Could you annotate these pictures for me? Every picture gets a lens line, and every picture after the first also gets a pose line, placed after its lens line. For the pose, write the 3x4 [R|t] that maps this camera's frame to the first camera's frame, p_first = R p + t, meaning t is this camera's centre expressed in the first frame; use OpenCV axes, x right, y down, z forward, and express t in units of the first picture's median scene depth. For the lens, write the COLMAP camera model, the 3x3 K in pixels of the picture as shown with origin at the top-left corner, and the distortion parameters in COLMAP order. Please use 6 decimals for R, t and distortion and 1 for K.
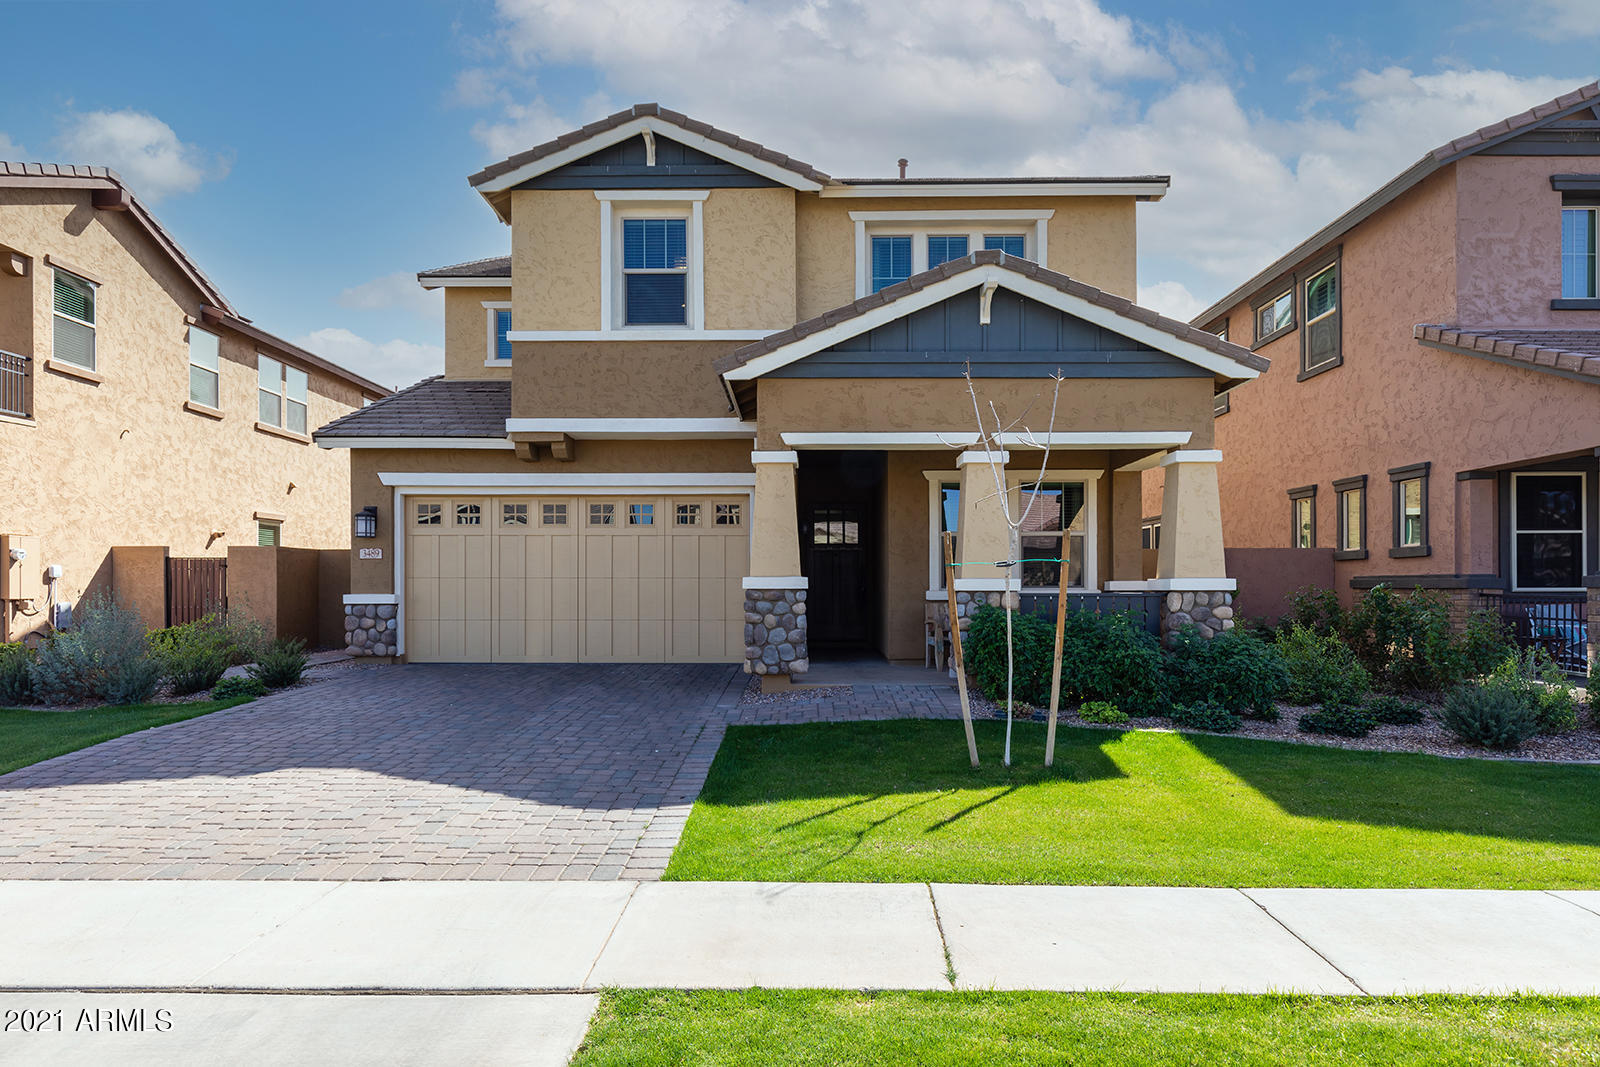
lens RADIAL K [[941.1, 0, 800.0], [0, 941.1, 533.5], [0, 0, 1]] dist [-0.007358, 0.001083]
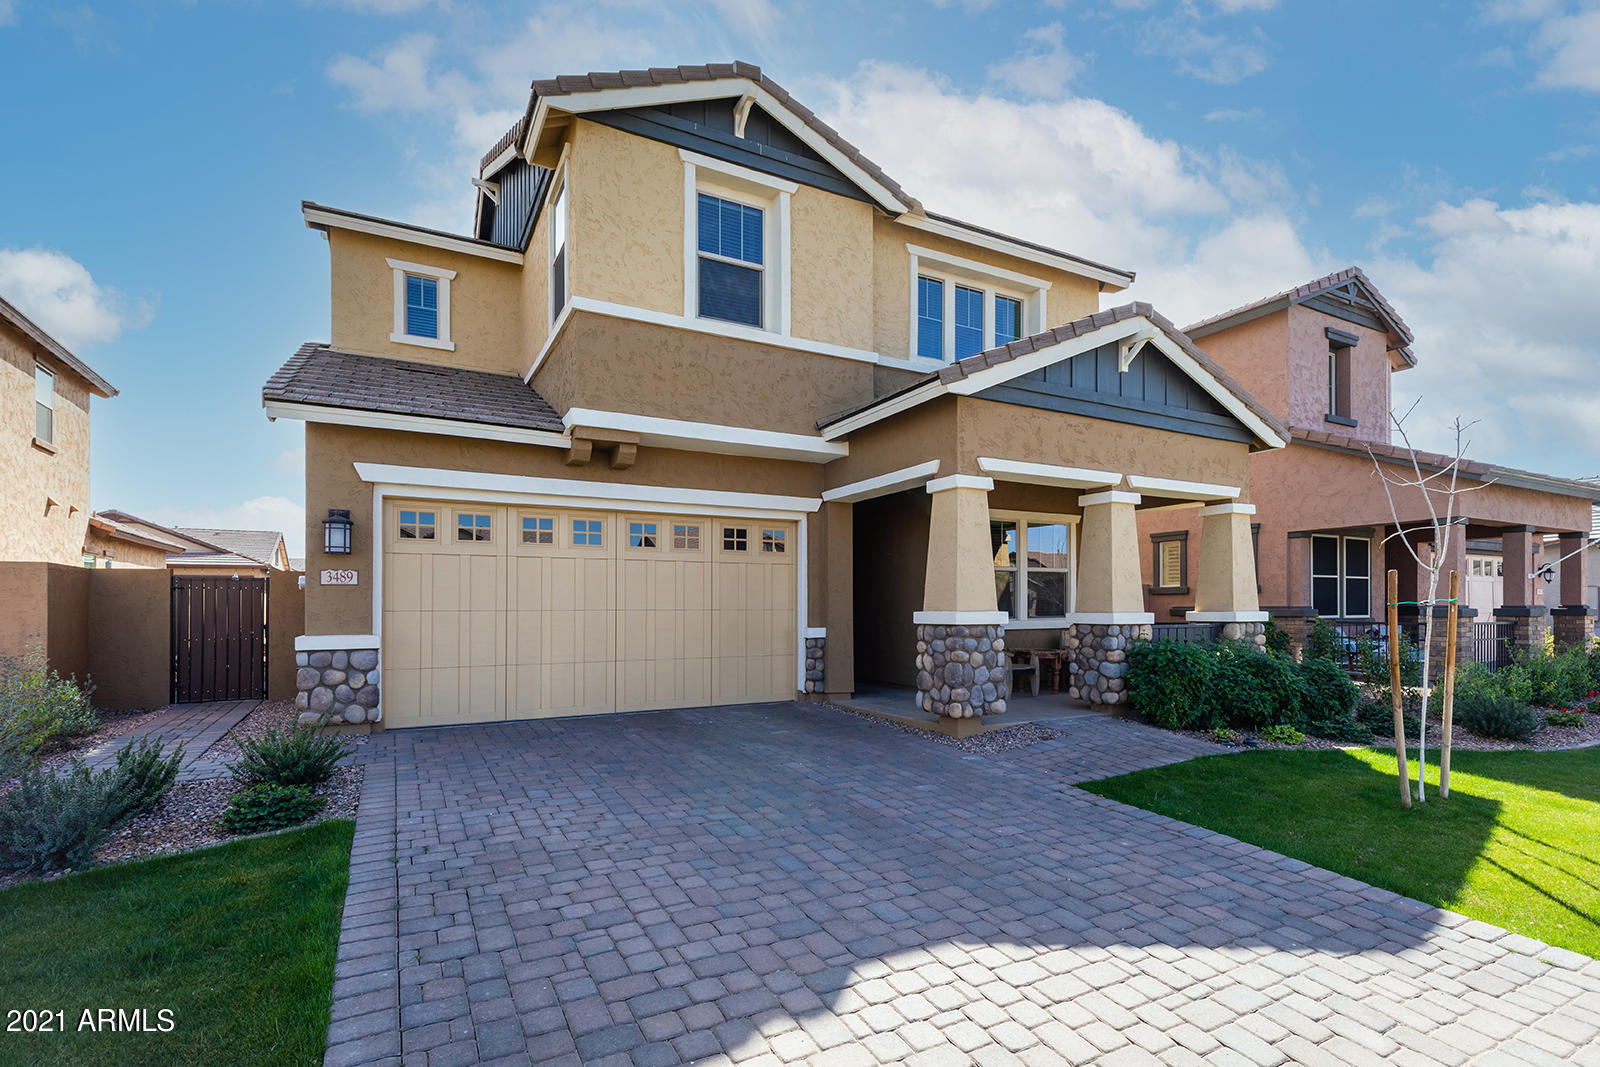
lens RADIAL K [[772.6, 0, 798.4], [0, 772.6, 566.2], [0, 0, 1]] dist [0.002655, -0.000115]
pose [[0.875068, 0.024113, 0.483399, -0.448633], [-0.024858, 0.999679, -0.004866, 0.007795], [-0.483362, -0.007758, 0.875386, 0.342865]]
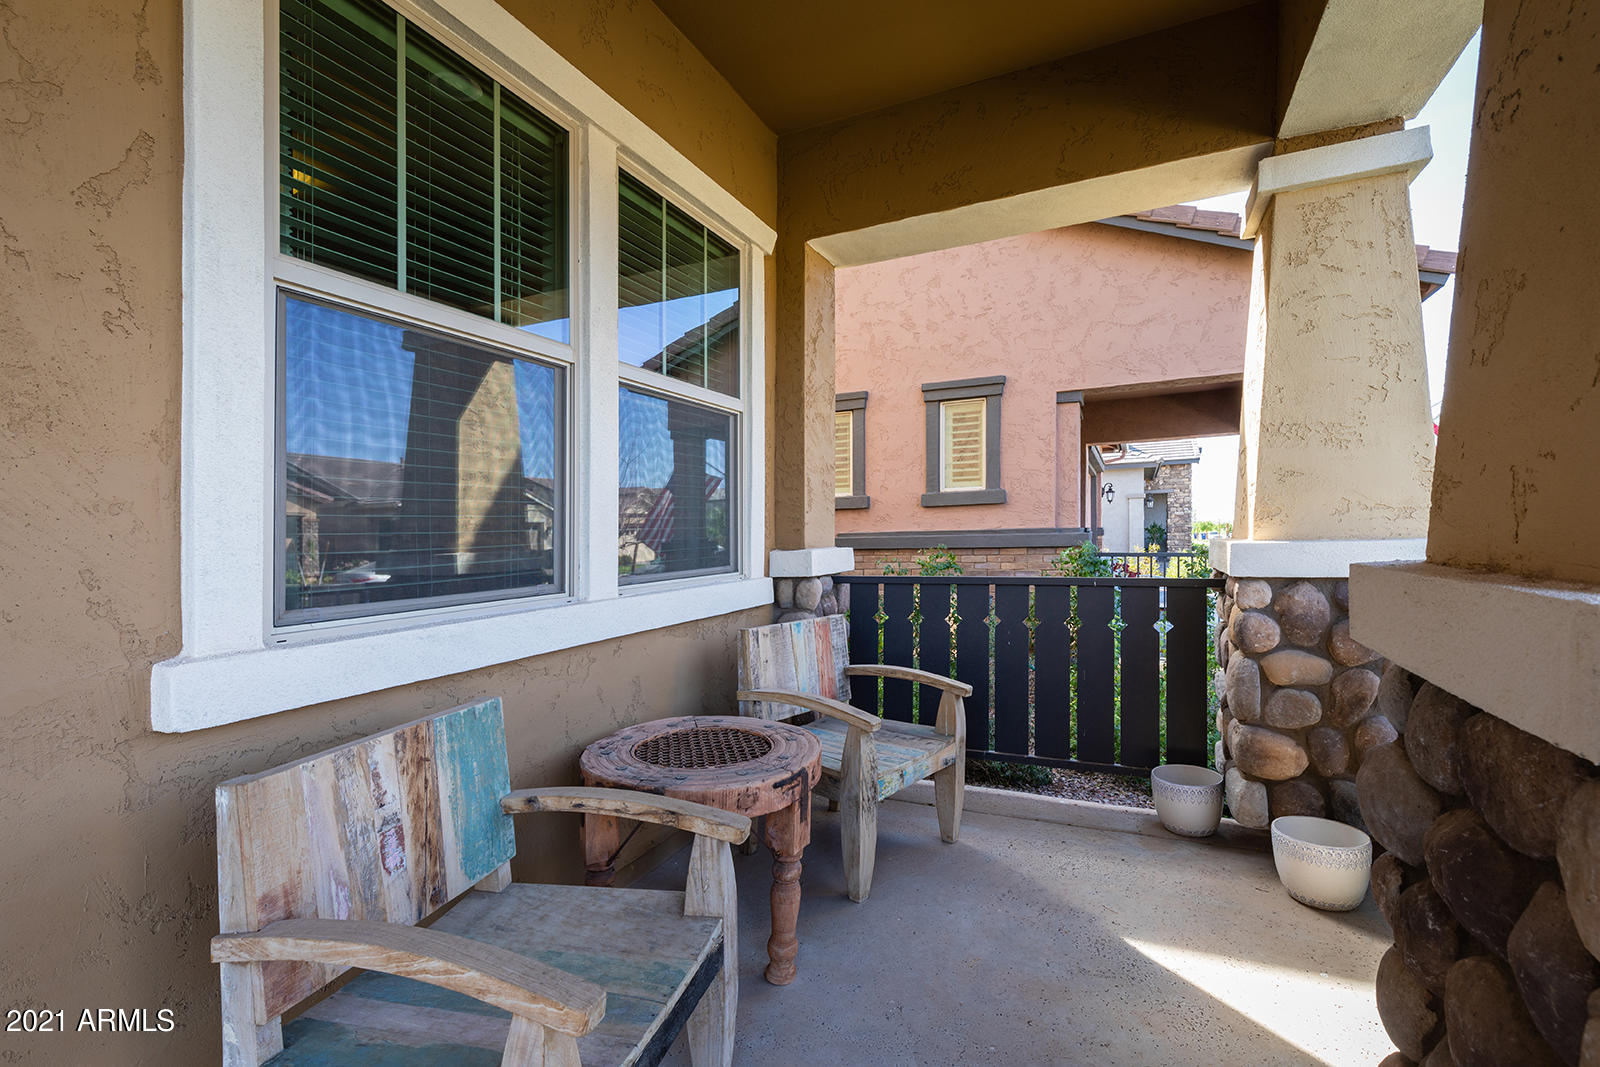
lens RADIAL K [[742.5, 0, 809.4], [0, 742.5, 536.7], [0, 0, 1]] dist [0.003254, 0.000346]
pose [[0.390463, -0.011258, 0.920550, 0.071691], [-0.024730, 0.999436, 0.022712, 0.040306], [-0.920286, -0.031633, 0.389965, 0.907139]]
